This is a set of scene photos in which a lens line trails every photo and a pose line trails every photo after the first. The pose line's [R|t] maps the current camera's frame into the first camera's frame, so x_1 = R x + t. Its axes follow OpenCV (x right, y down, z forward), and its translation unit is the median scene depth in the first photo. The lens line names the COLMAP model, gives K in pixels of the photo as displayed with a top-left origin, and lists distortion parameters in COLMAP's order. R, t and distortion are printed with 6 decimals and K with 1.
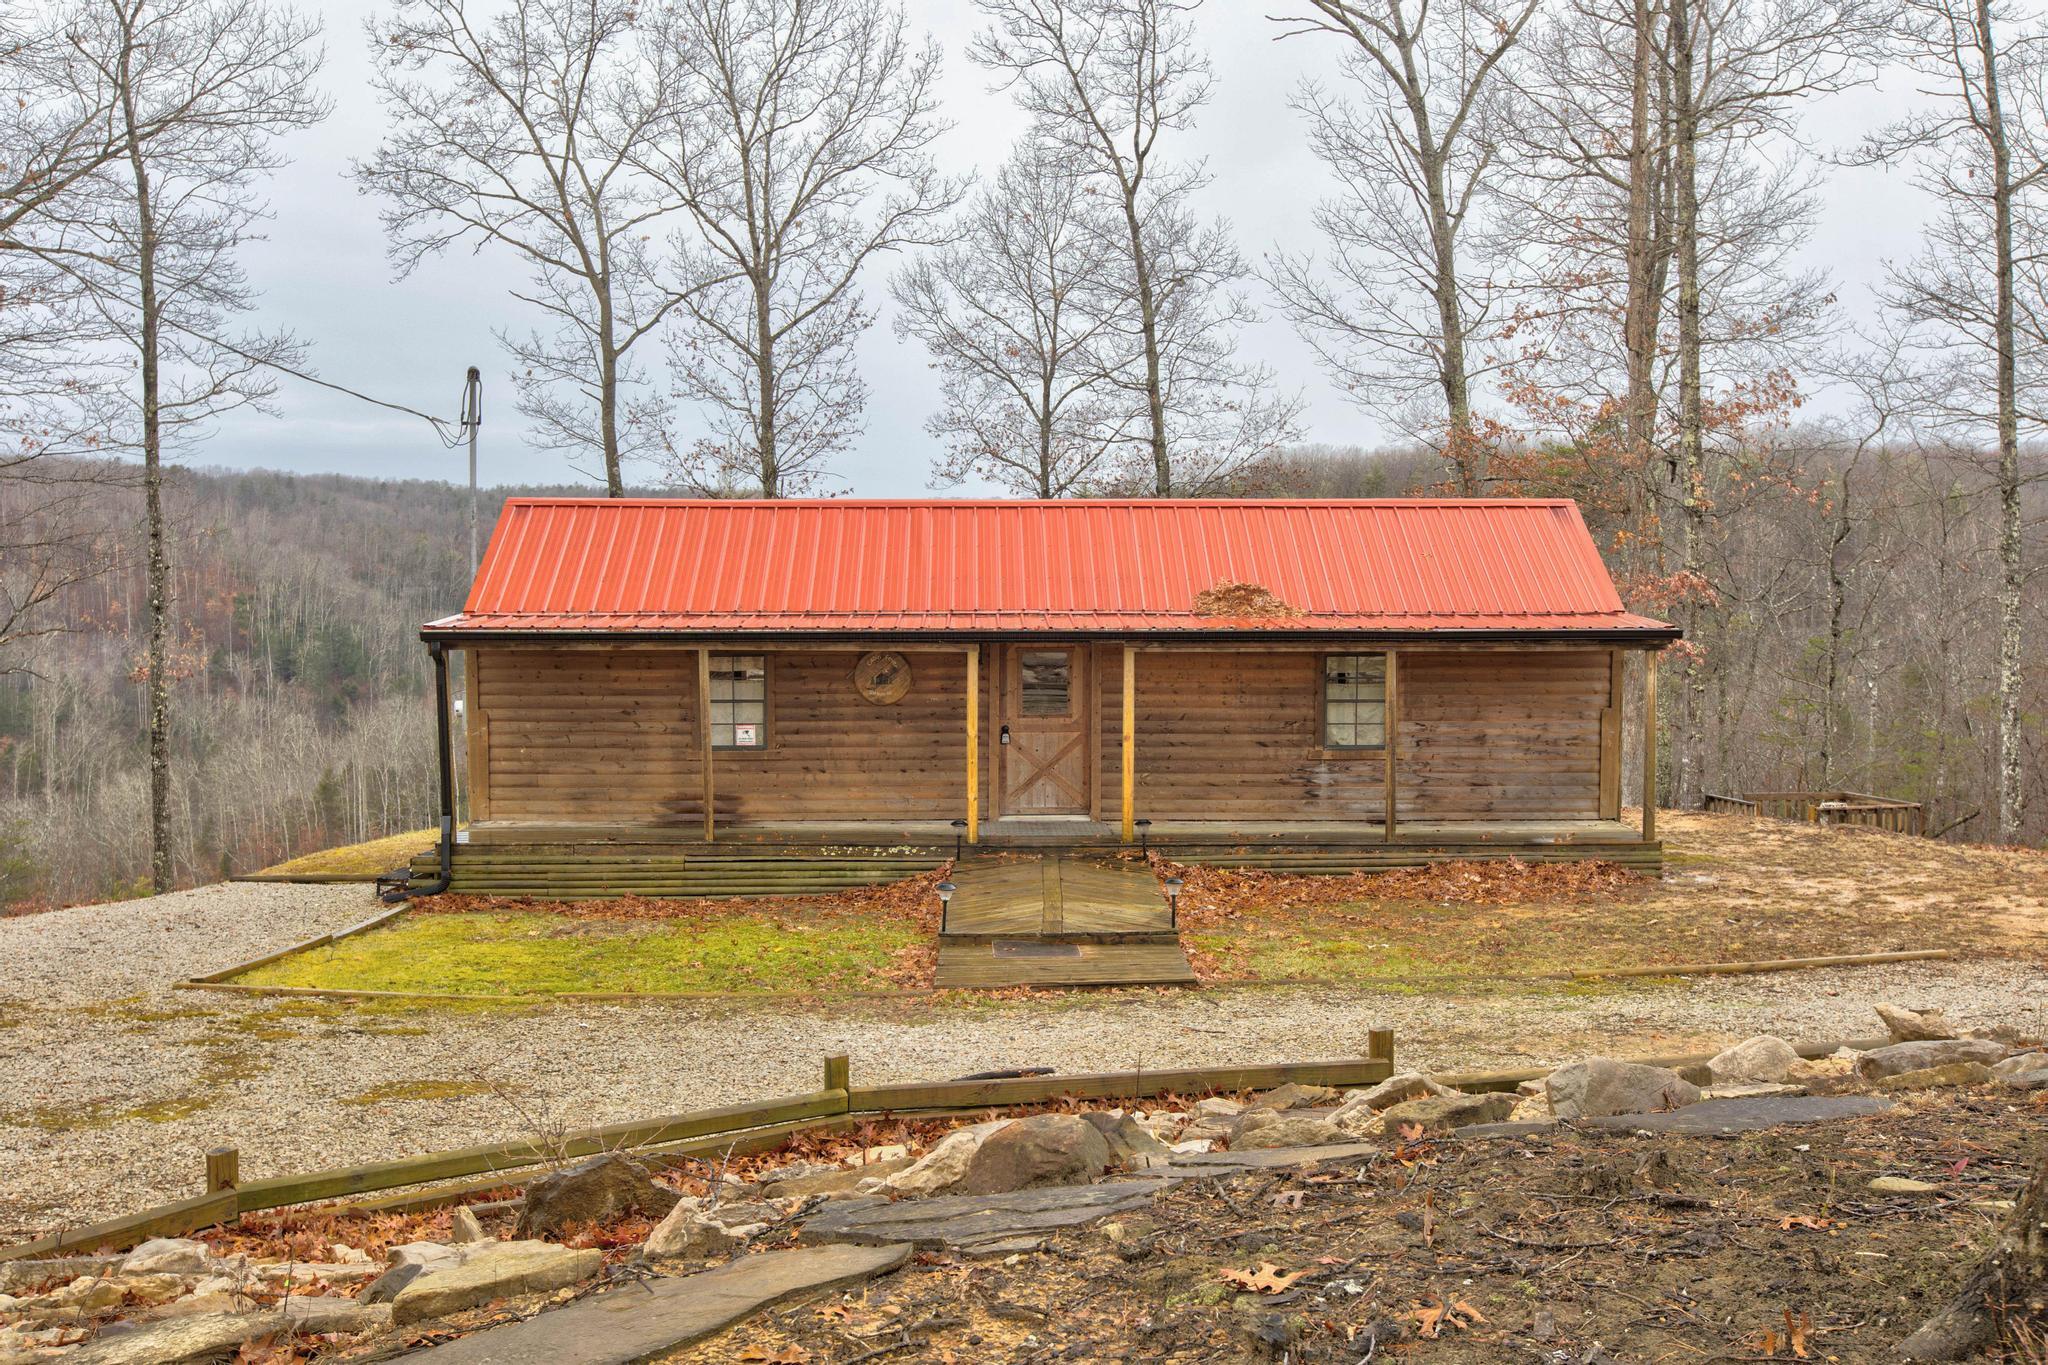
lens RADIAL K [[1839.1, 0, 1023.3], [0, 1839.1, 650.1], [0, 0, 1]] dist [0.010217, 0.004933]
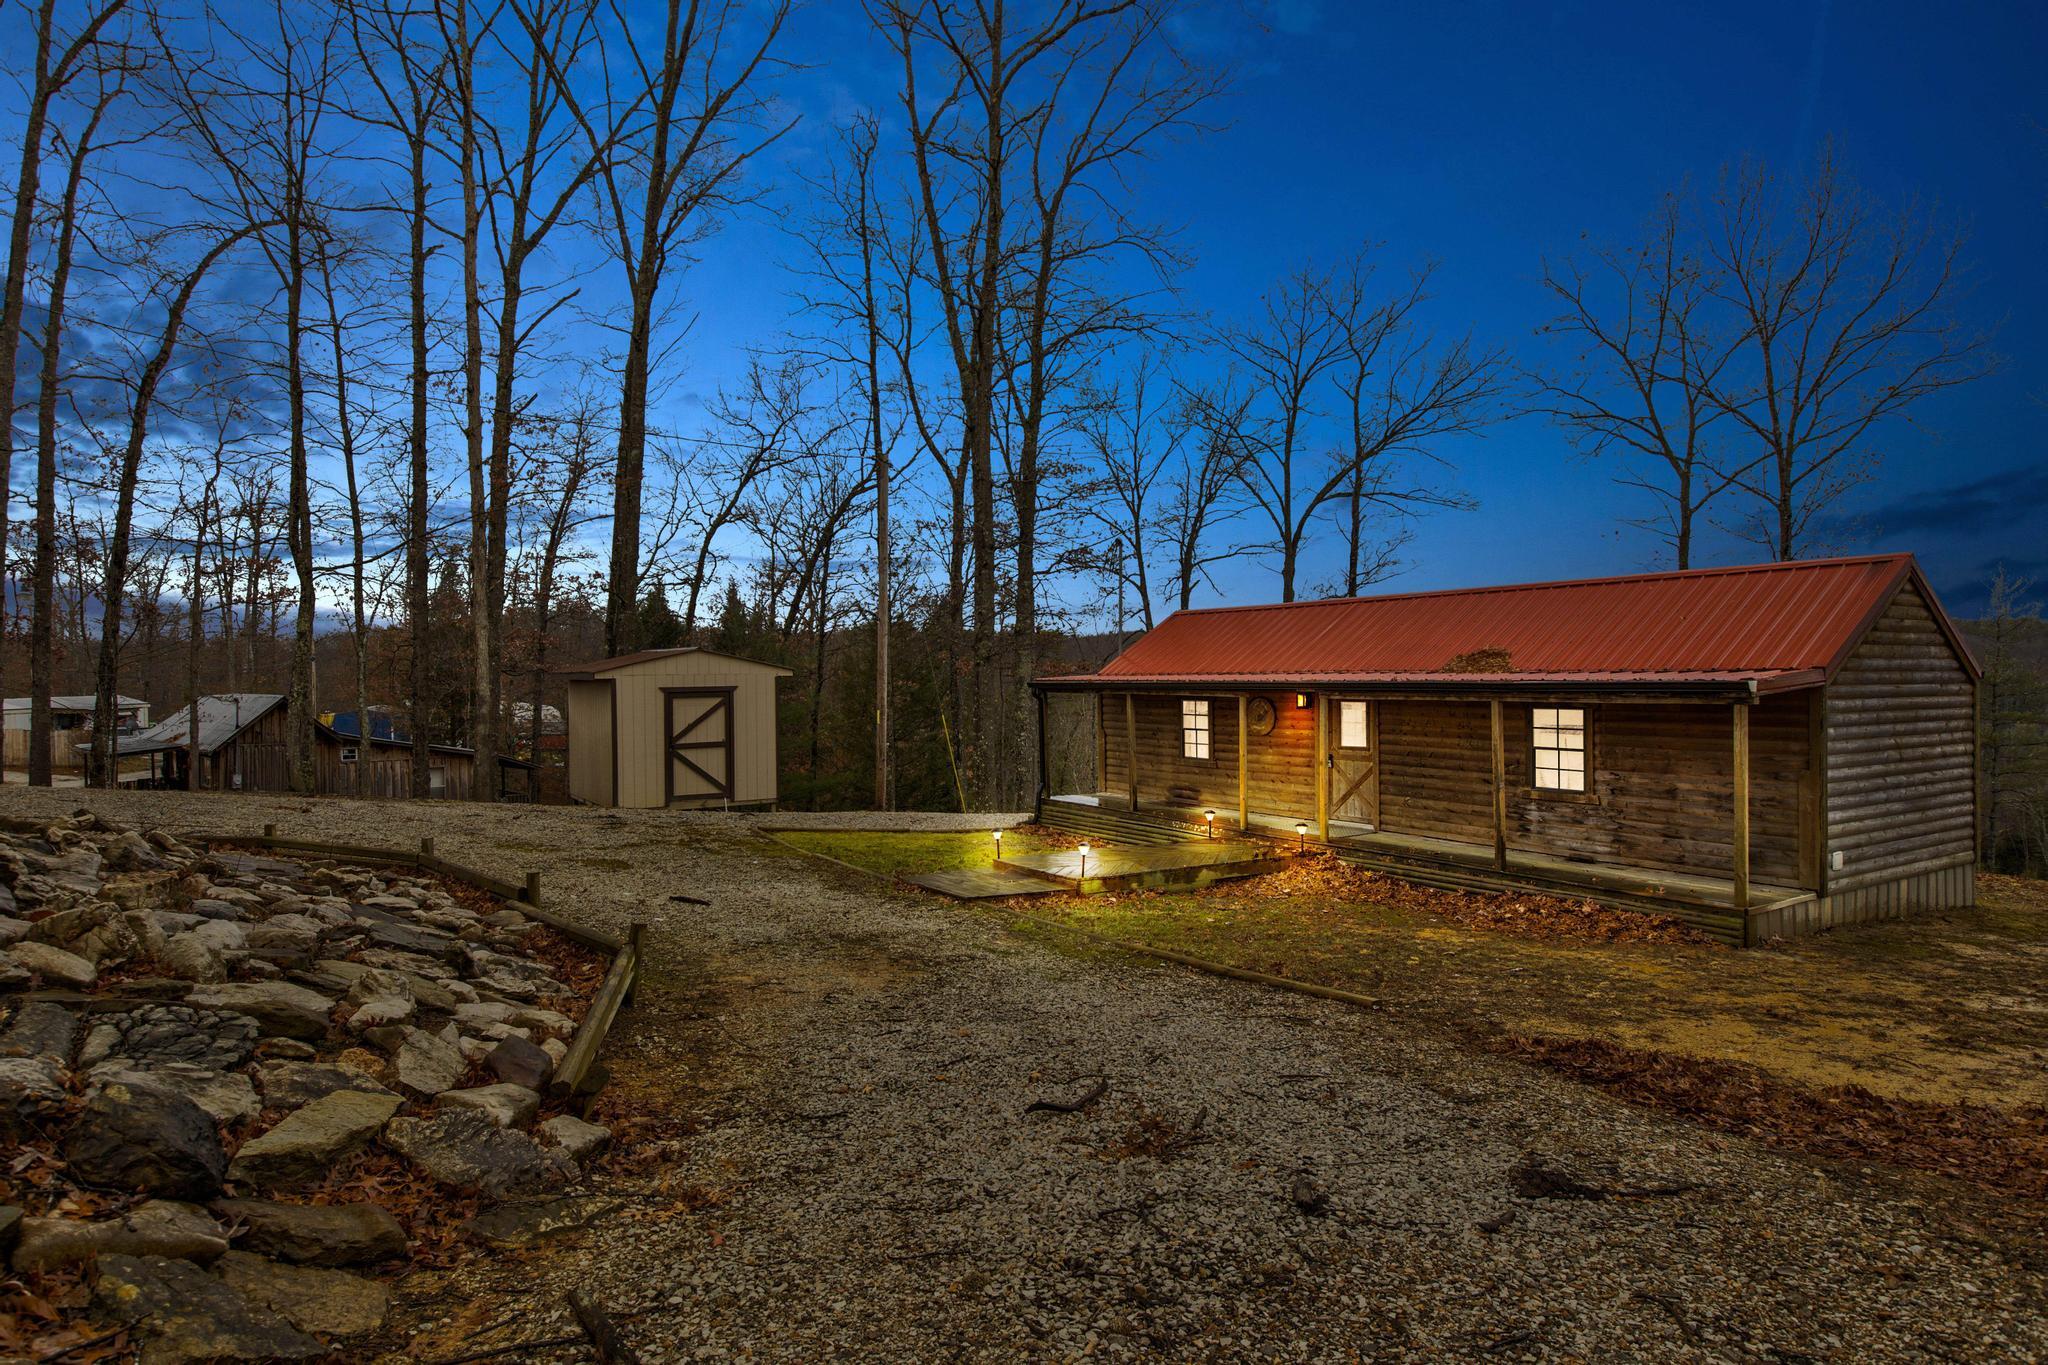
lens RADIAL K [[1113.8, 0, 1024.0], [0, 1113.8, 682.5], [0, 0, 1]] dist [0.000508, 0.000031]
pose [[0.551076, 0.002634, -0.834451, 0.558721], [-0.038701, 0.999000, -0.022405, 0.014610], [0.833557, 0.044641, 0.550627, 0.344774]]
